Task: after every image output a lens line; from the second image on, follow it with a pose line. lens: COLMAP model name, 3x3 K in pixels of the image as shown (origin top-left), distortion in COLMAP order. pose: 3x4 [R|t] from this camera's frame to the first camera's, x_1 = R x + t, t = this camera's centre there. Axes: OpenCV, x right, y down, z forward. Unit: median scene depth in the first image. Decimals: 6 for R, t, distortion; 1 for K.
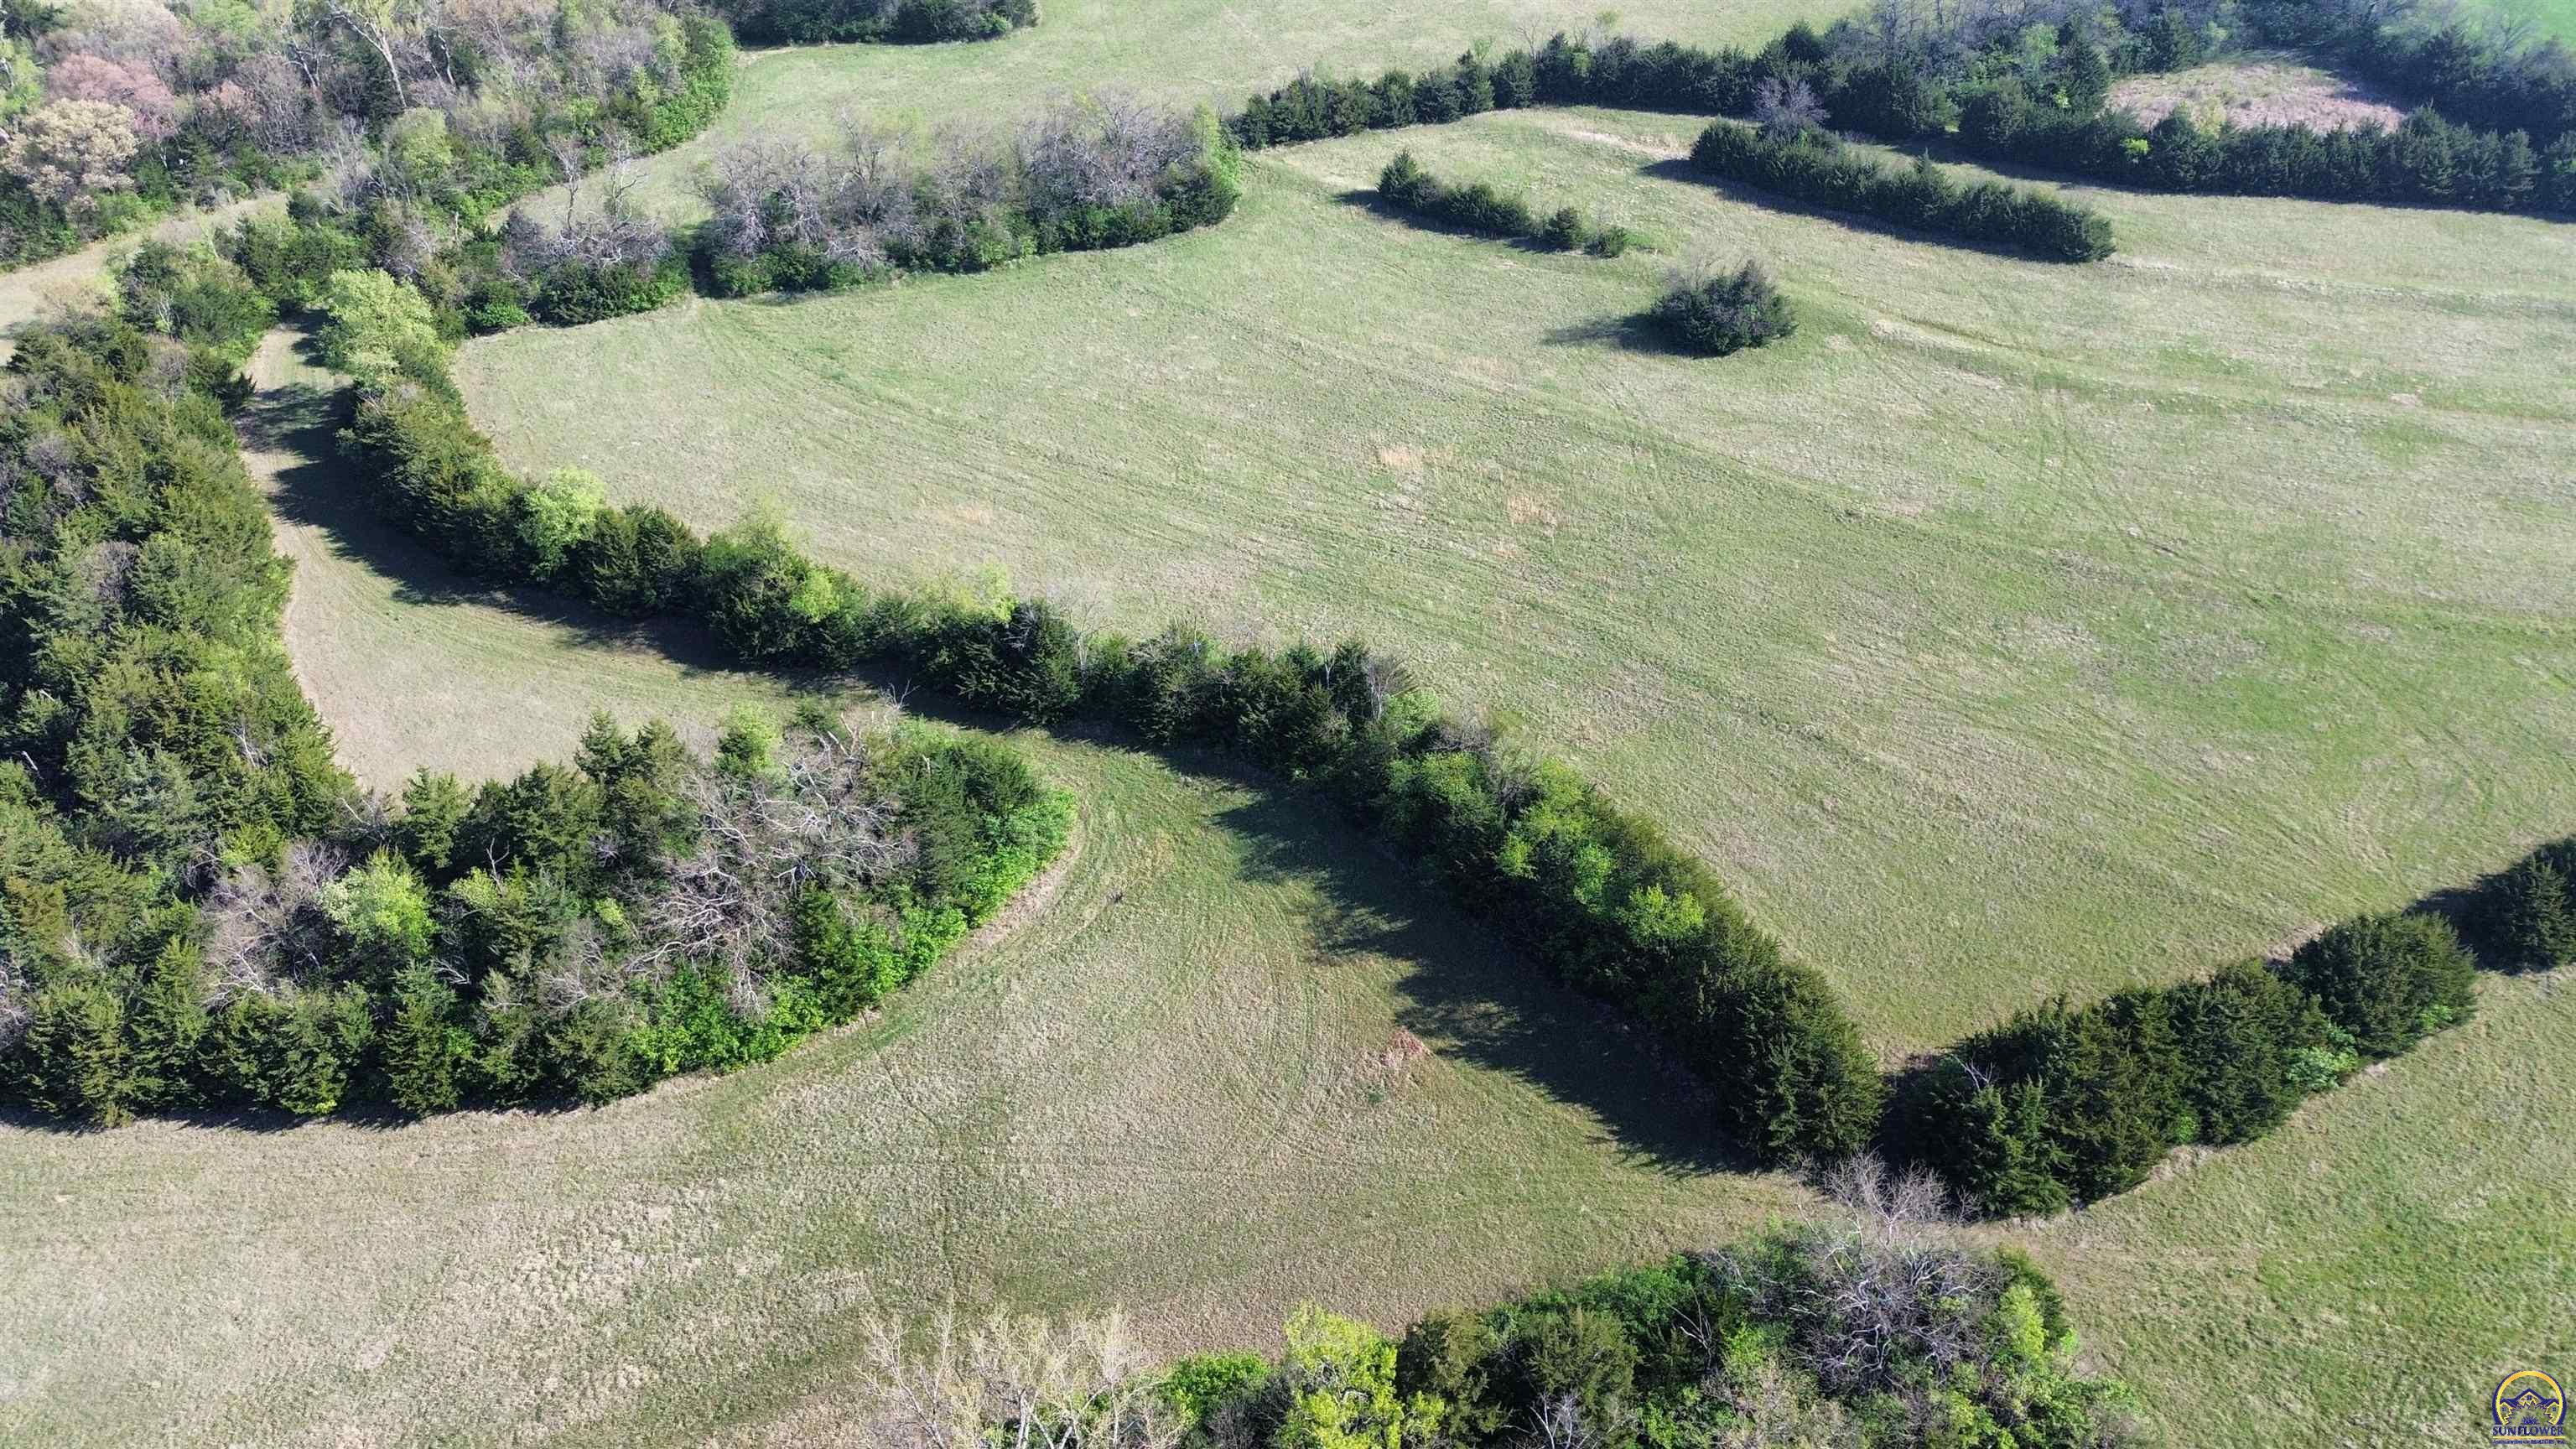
lens RADIAL K [[1826.3, 0, 1288.4], [0, 1826.3, 724.5], [0, 0, 1]] dist [0.059453, -0.045614]
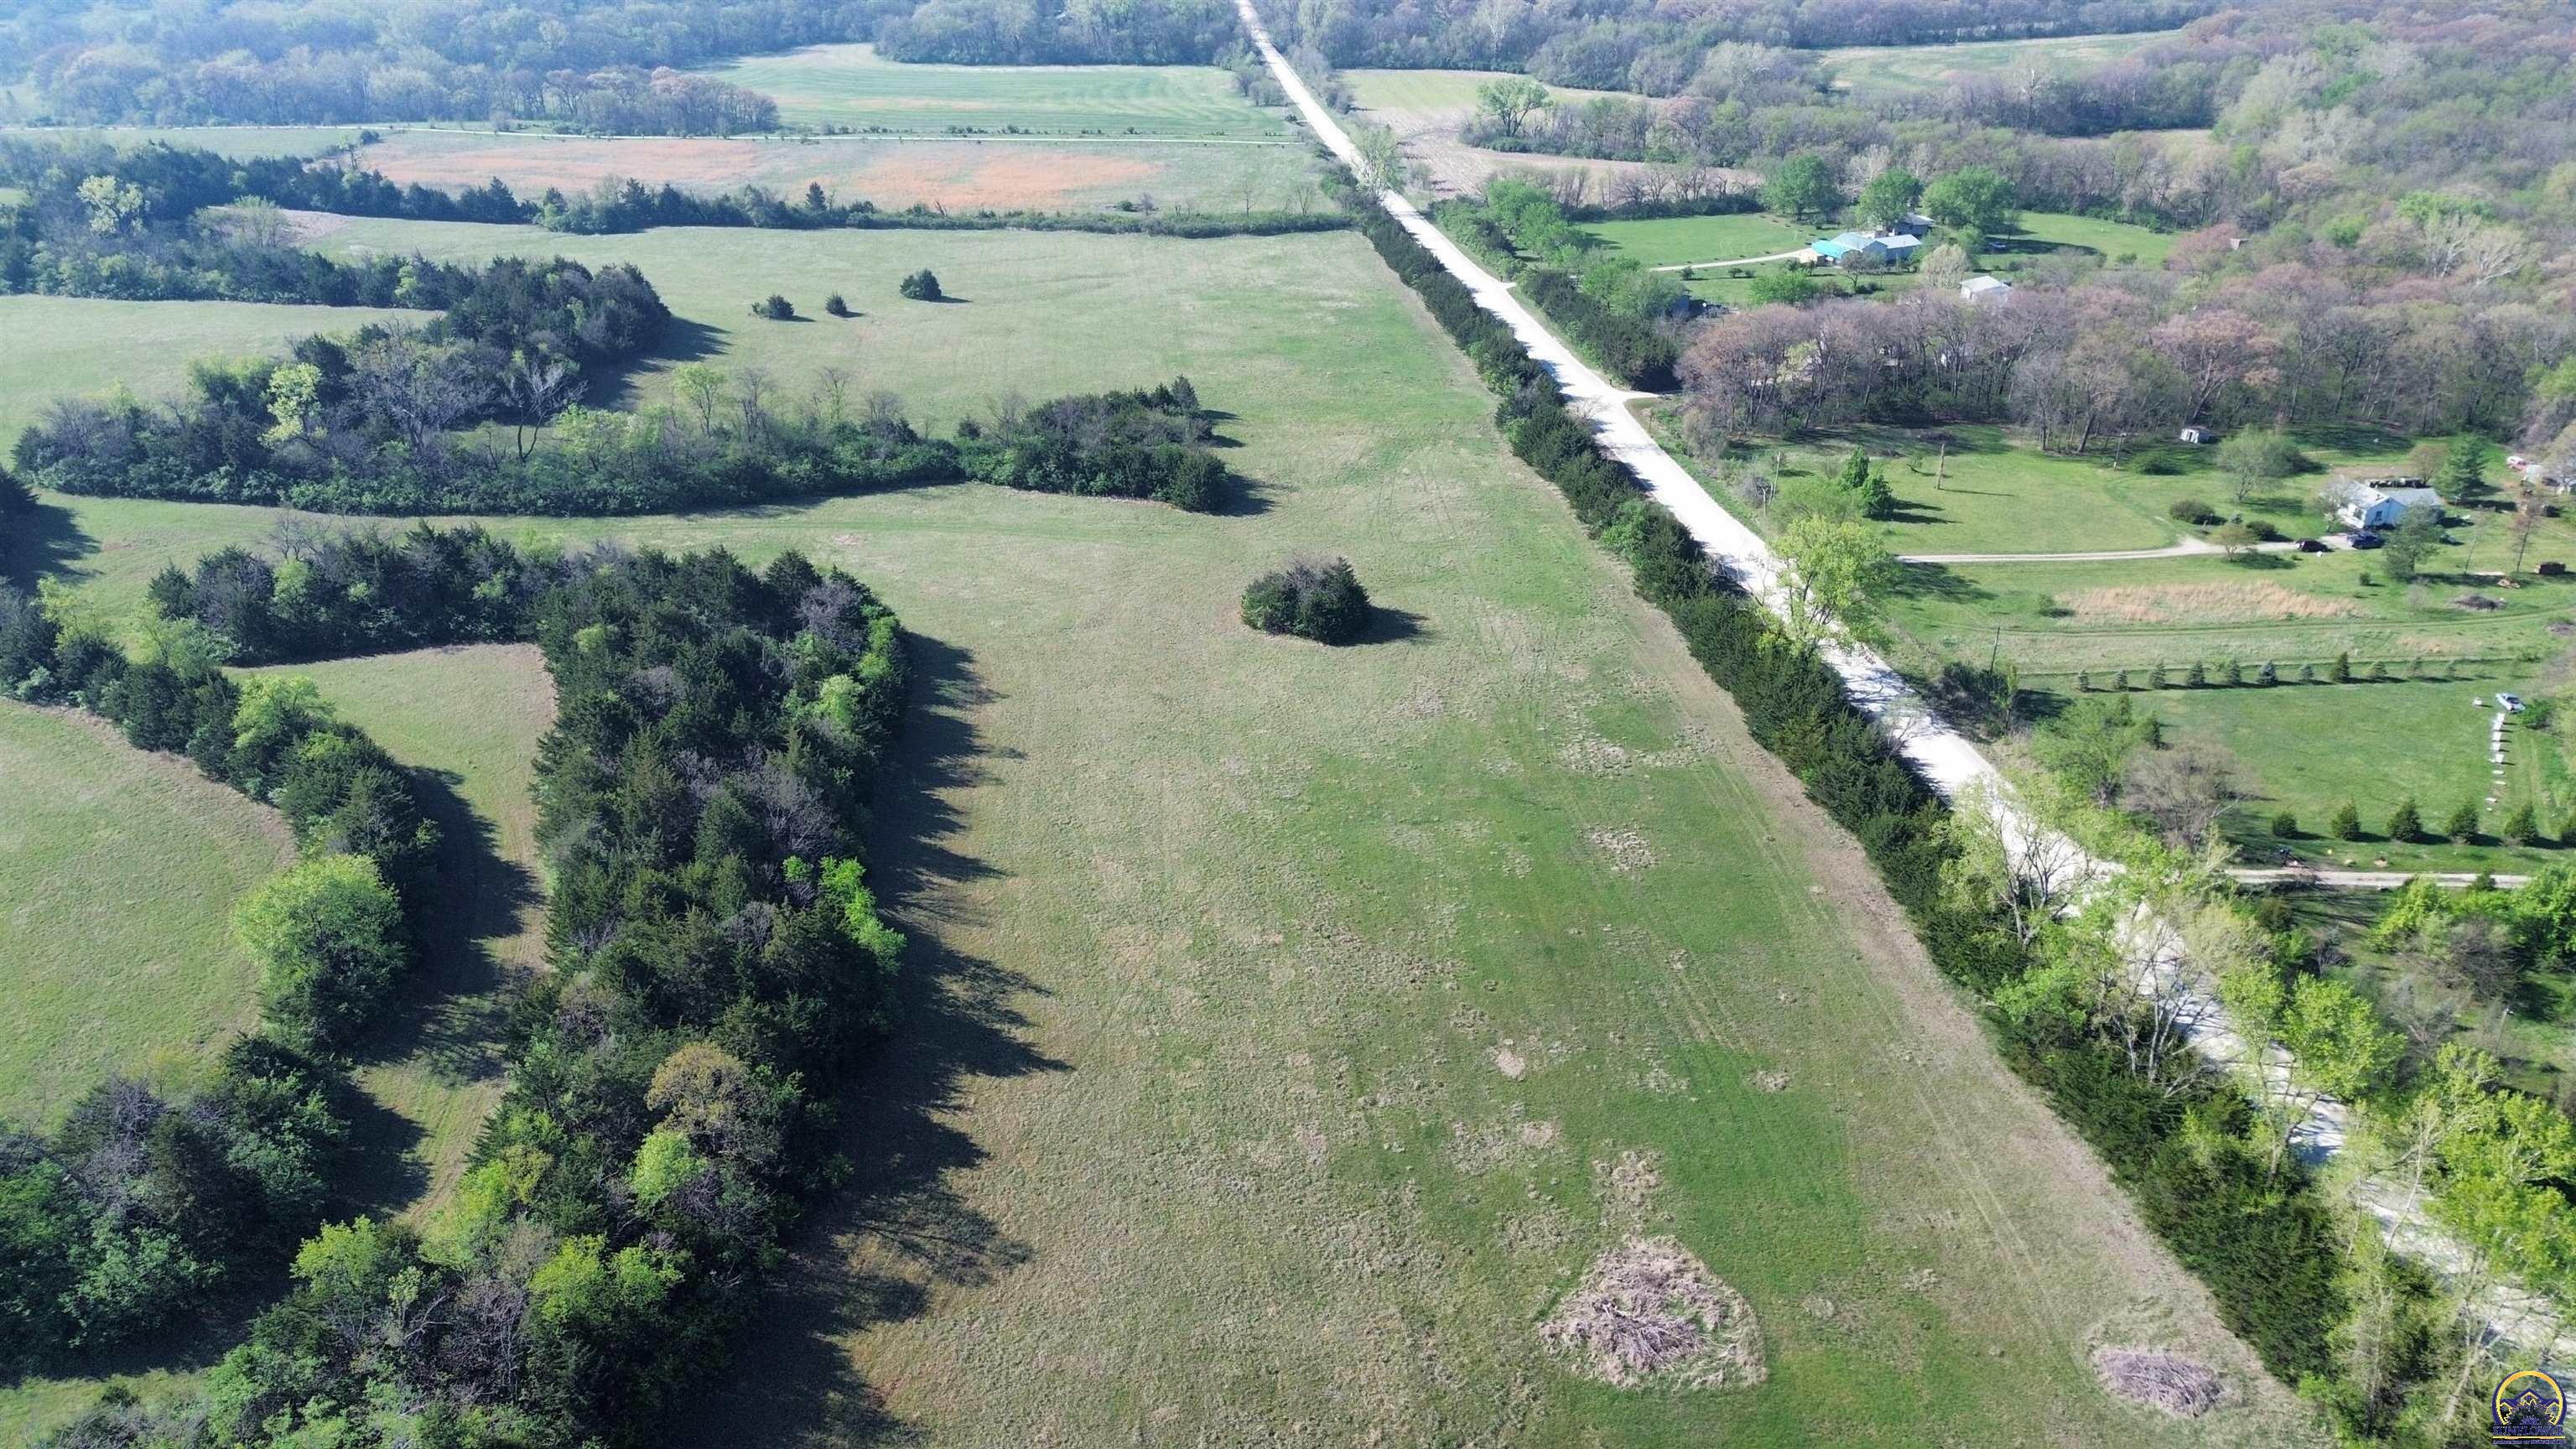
lens RADIAL K [[1826.3, 0, 1292.6], [0, 1826.3, 725.4], [0, 0, 1]] dist [0.059453, -0.045614]
pose [[-0.980805, -0.083172, 0.176363, -0.965767], [0.118051, 0.466591, 0.876559, -0.828893], [-0.155195, 0.880554, -0.447817, 1.147504]]
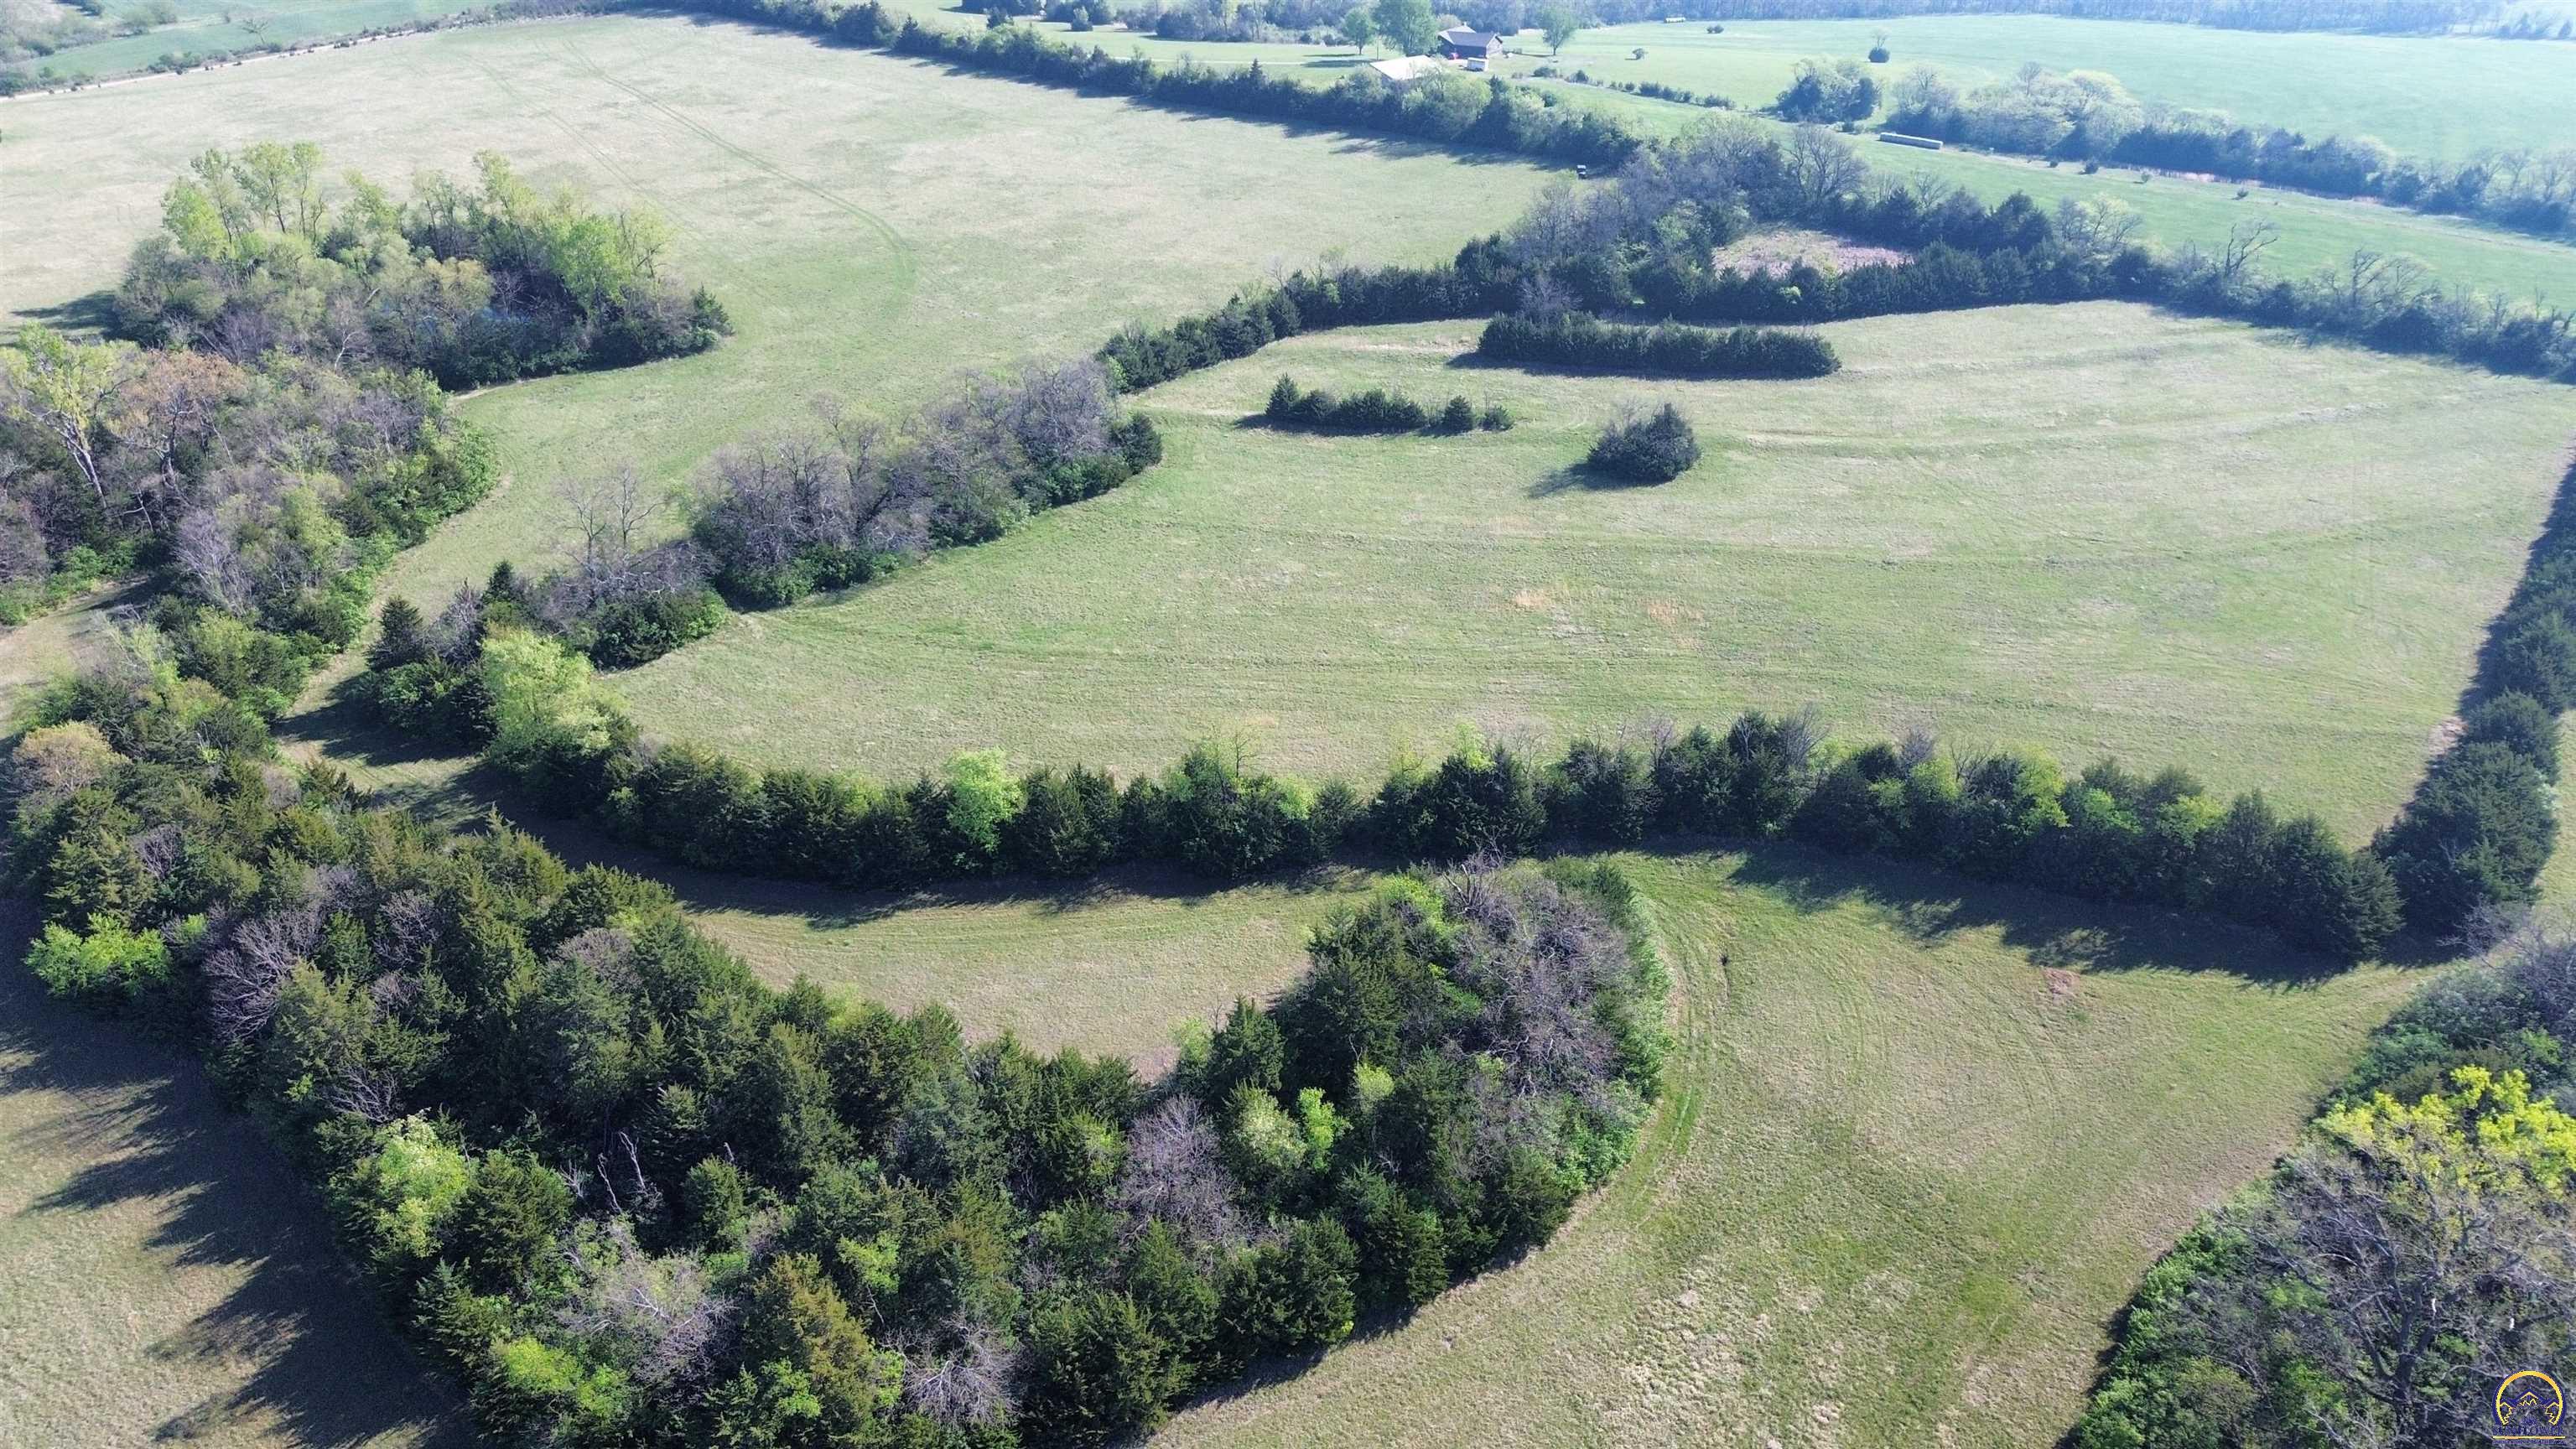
lens RADIAL K [[1826.3, 0, 1291.8], [0, 1826.3, 730.4], [0, 0, 1]] dist [0.059453, -0.045614]
pose [[0.873758, -0.224686, 0.431350, -0.536454], [0.282532, 0.956389, -0.074133, -0.022370], [-0.395882, 0.186645, 0.899134, 0.034584]]
